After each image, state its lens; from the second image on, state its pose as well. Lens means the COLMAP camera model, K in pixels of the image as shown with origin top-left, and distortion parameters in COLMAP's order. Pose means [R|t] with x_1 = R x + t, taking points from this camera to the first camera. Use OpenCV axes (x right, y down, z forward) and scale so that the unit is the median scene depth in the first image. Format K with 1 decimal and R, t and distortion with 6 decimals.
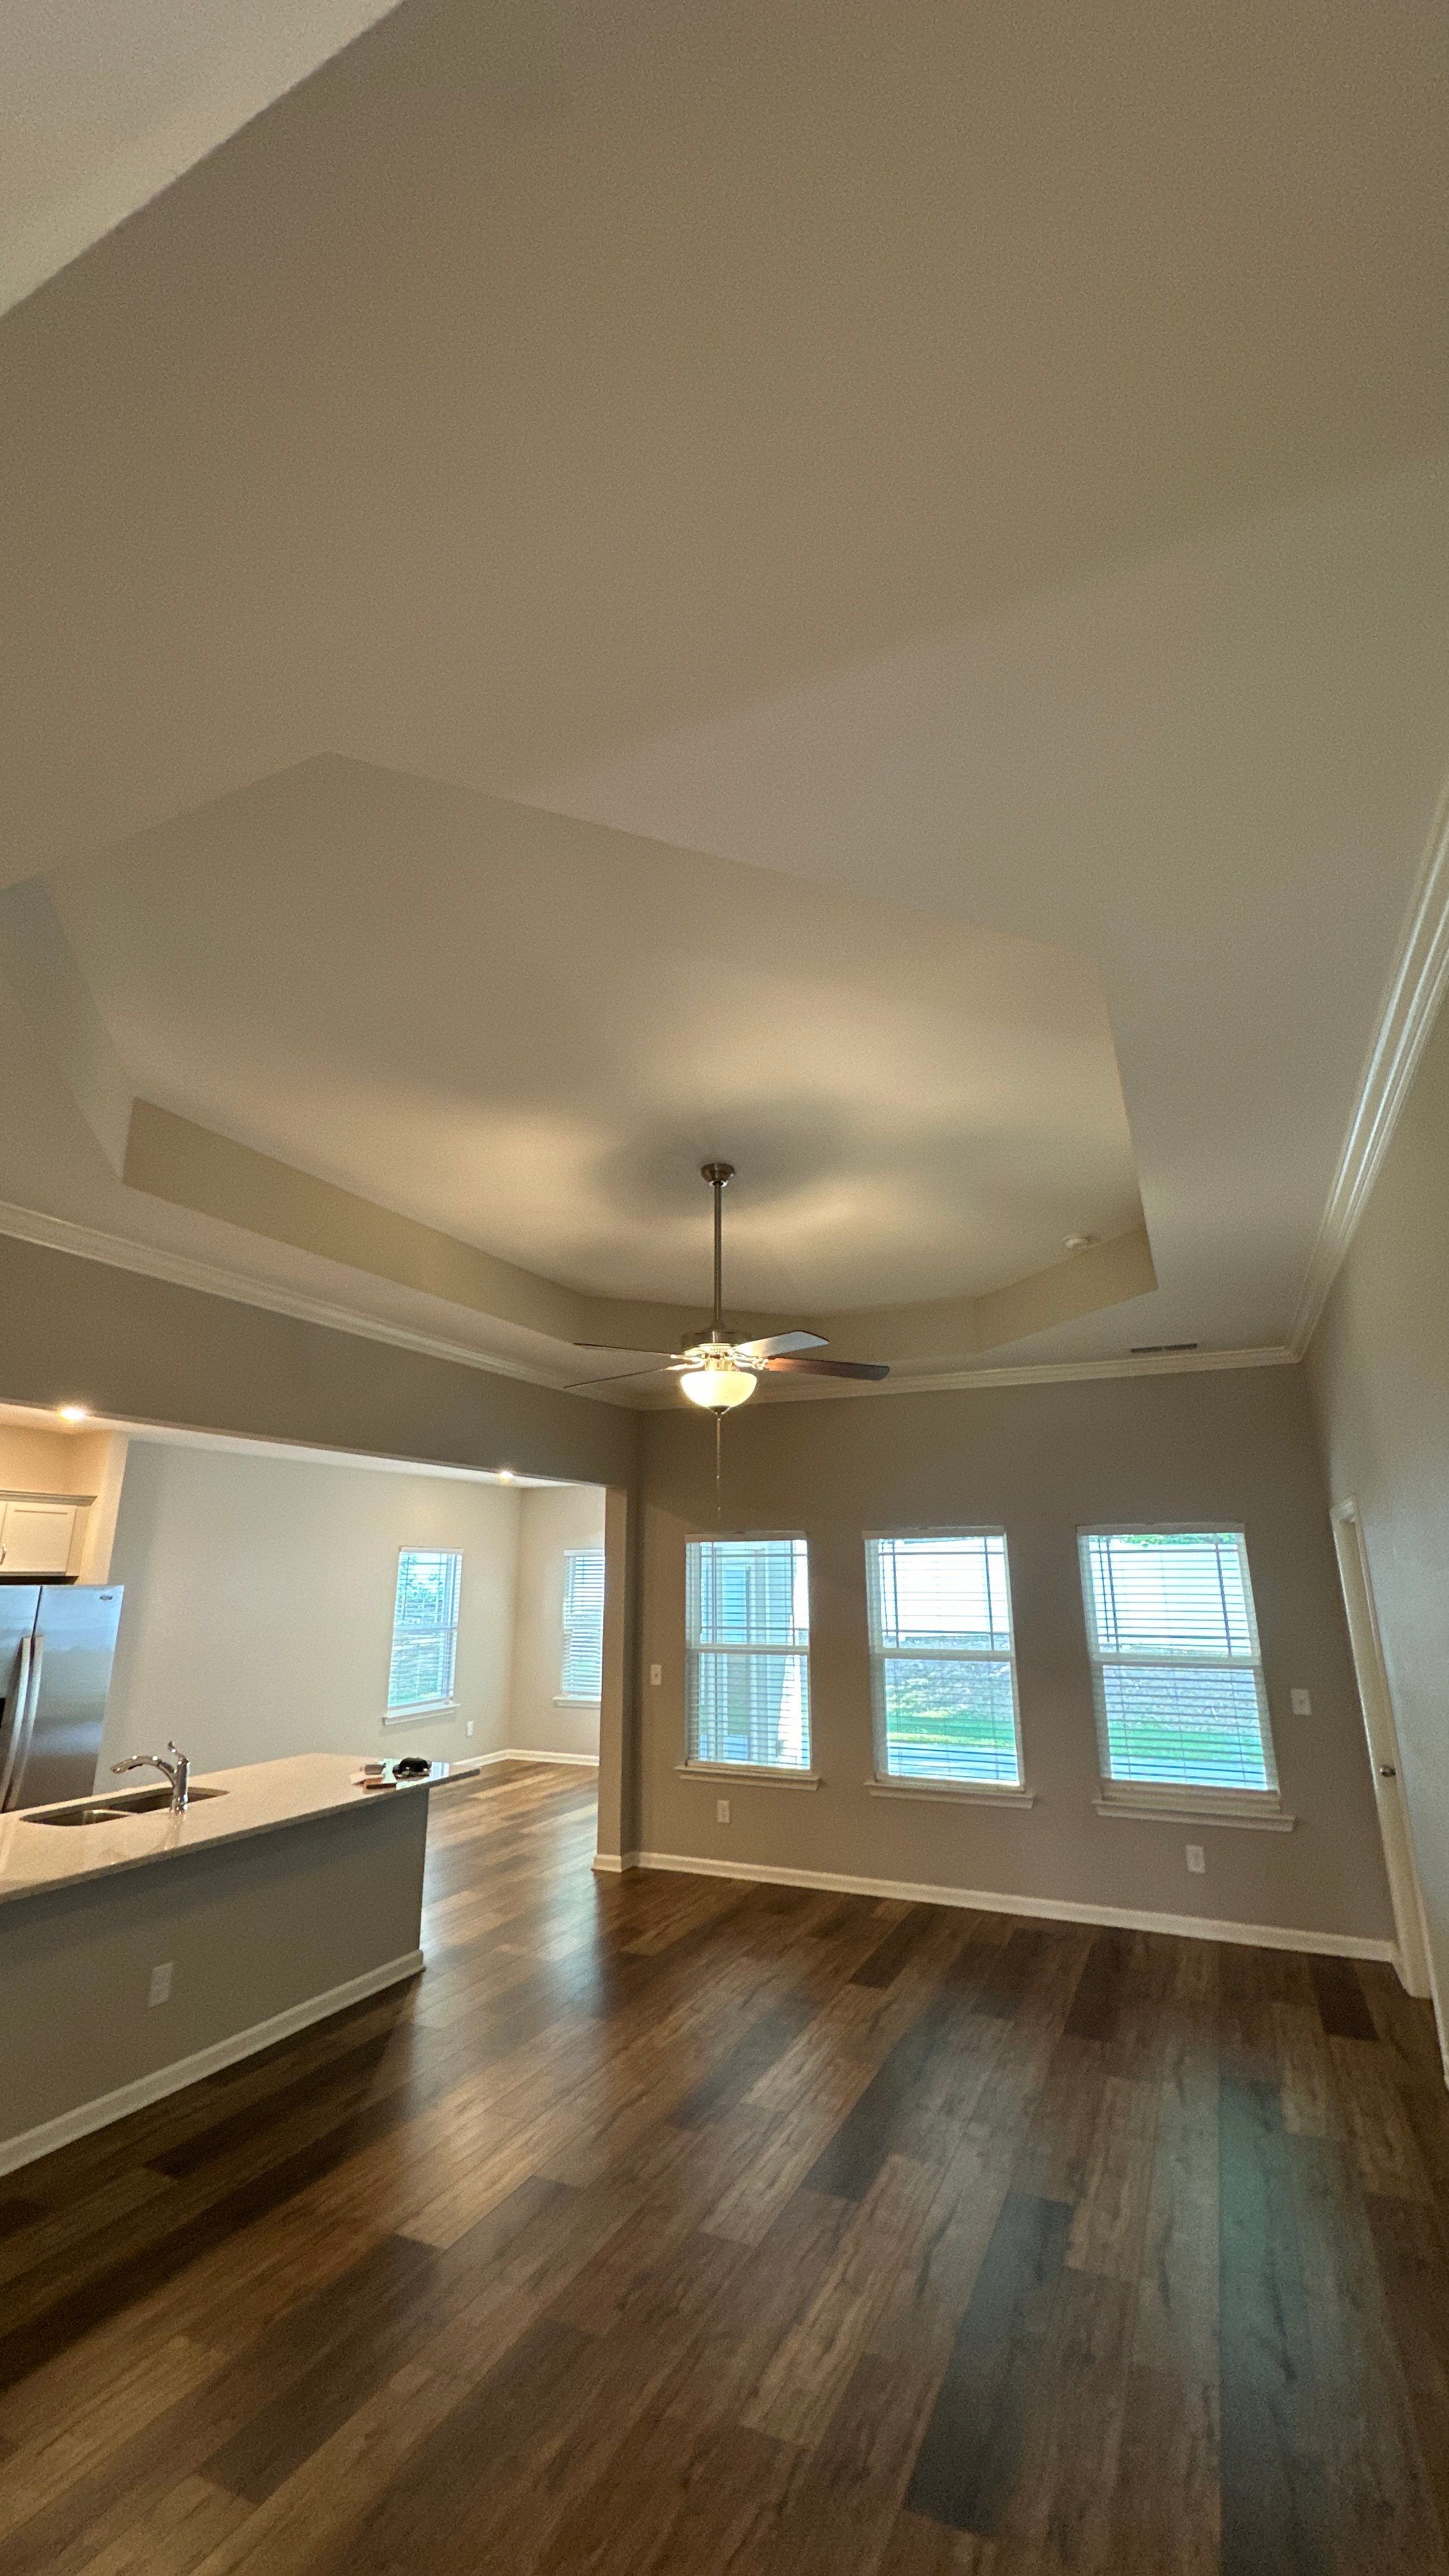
lens RADIAL K [[1040.1, 0, 724.5], [0, 1040.1, 1288.0], [0, 0, 1]] dist [-0.000199, -0.000743]
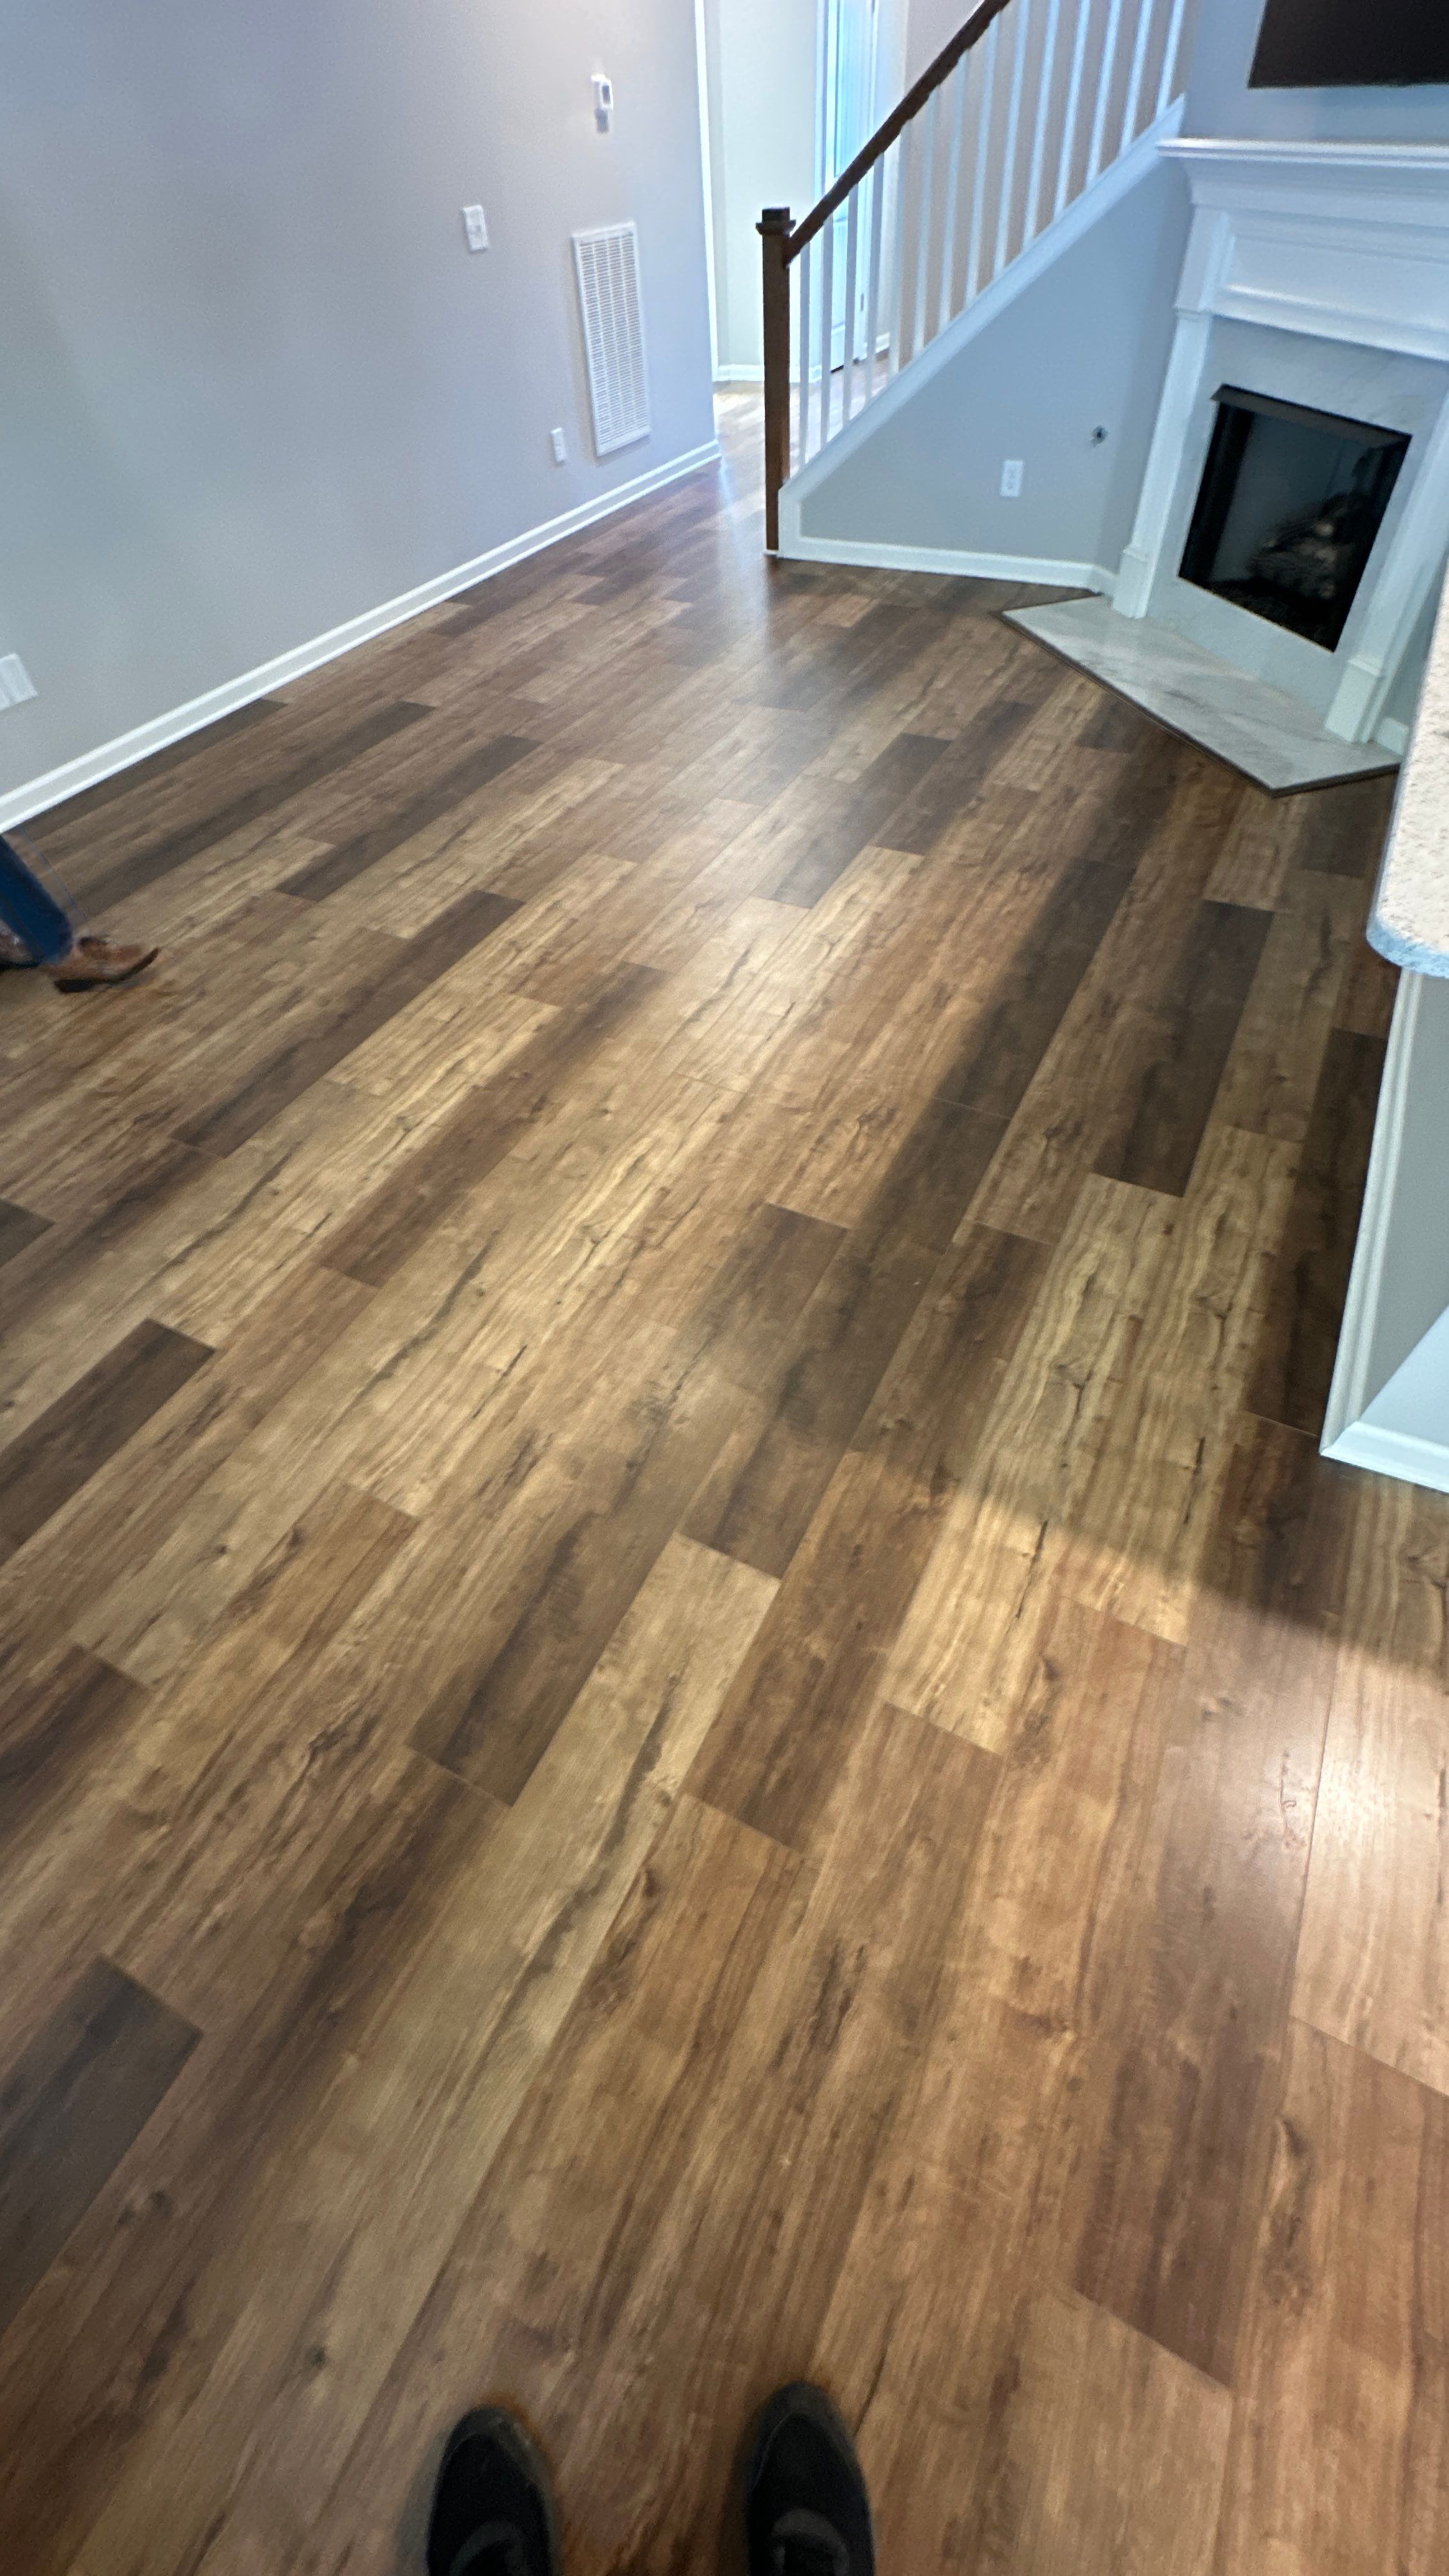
lens RADIAL K [[1040.1, 0, 724.5], [0, 1040.1, 1288.0], [0, 0, 1]] dist [-0.000199, -0.000743]
pose [[-0.997993, 0.001015, 0.063320, -0.104236], [0.036040, 0.831260, 0.554715, 0.390017], [-0.052072, 0.555883, -0.829628, 1.218488]]
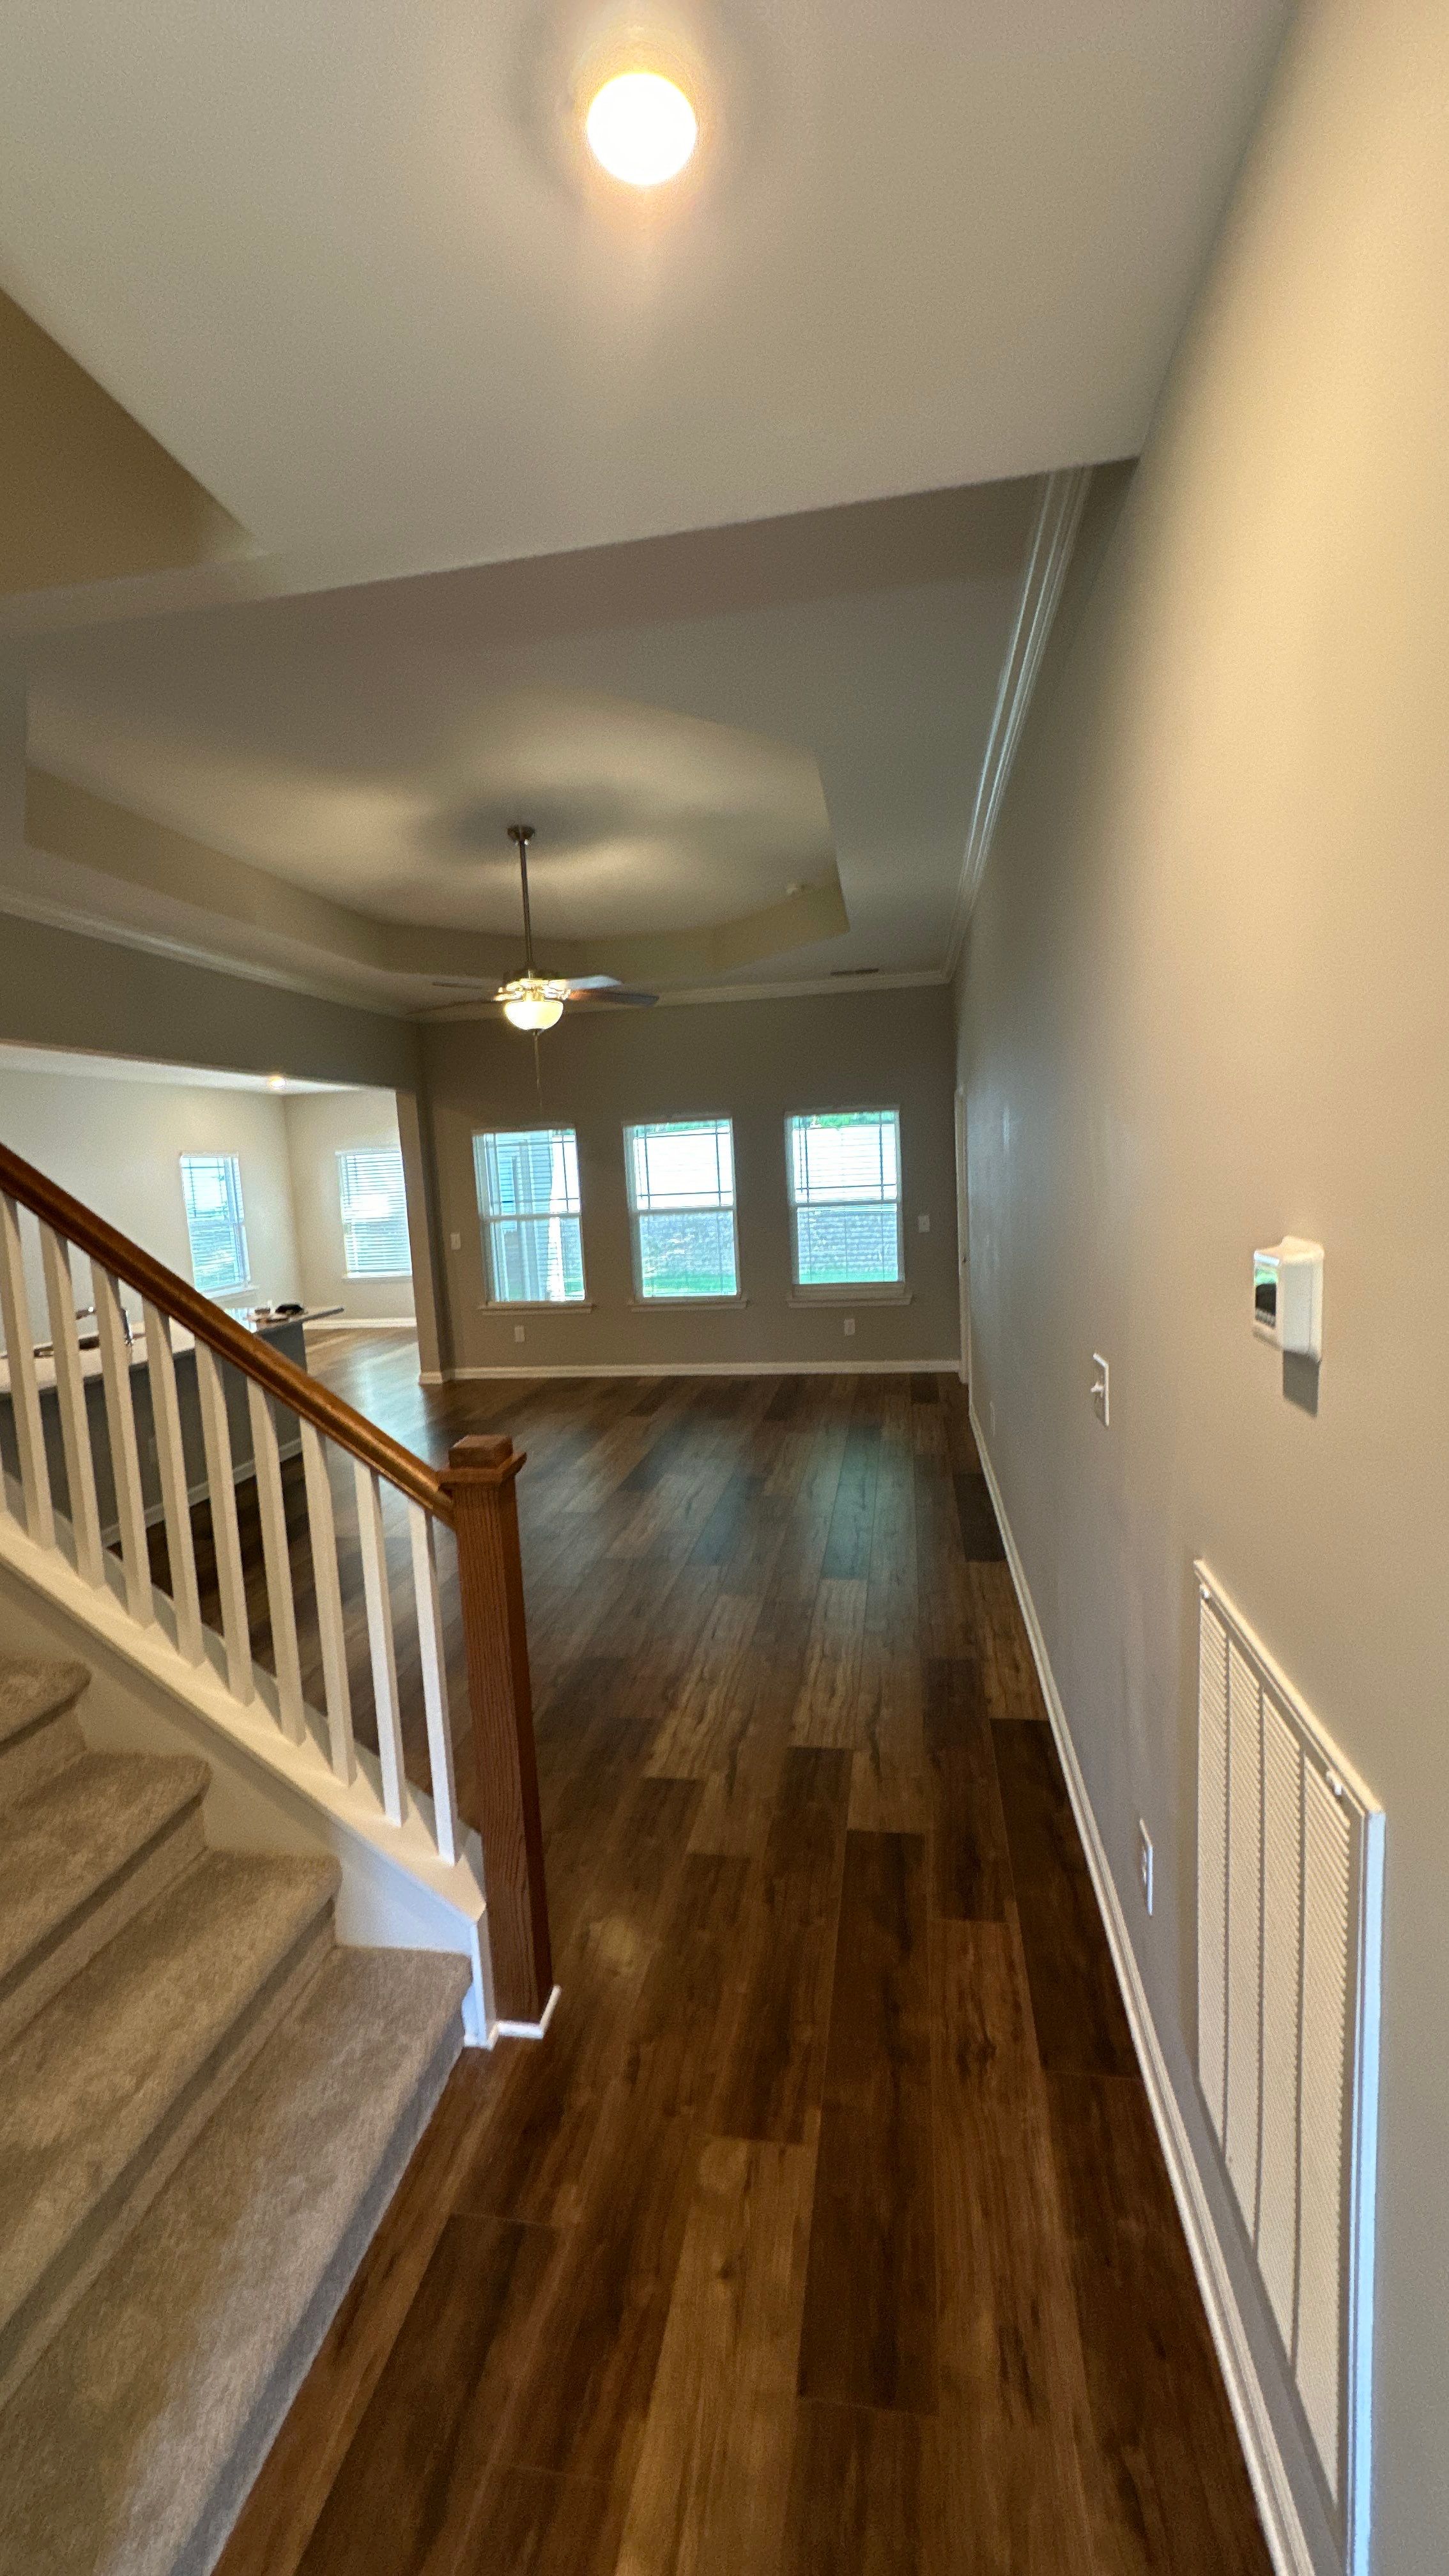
lens RADIAL K [[1040.1, 0, 724.5], [0, 1040.1, 1288.0], [0, 0, 1]] dist [-0.000199, -0.000743]
pose [[0.964423, -0.074700, 0.253590, -0.100594], [-0.024925, 0.929281, 0.368532, -0.055216], [-0.263185, -0.361741, 0.894358, -0.287446]]
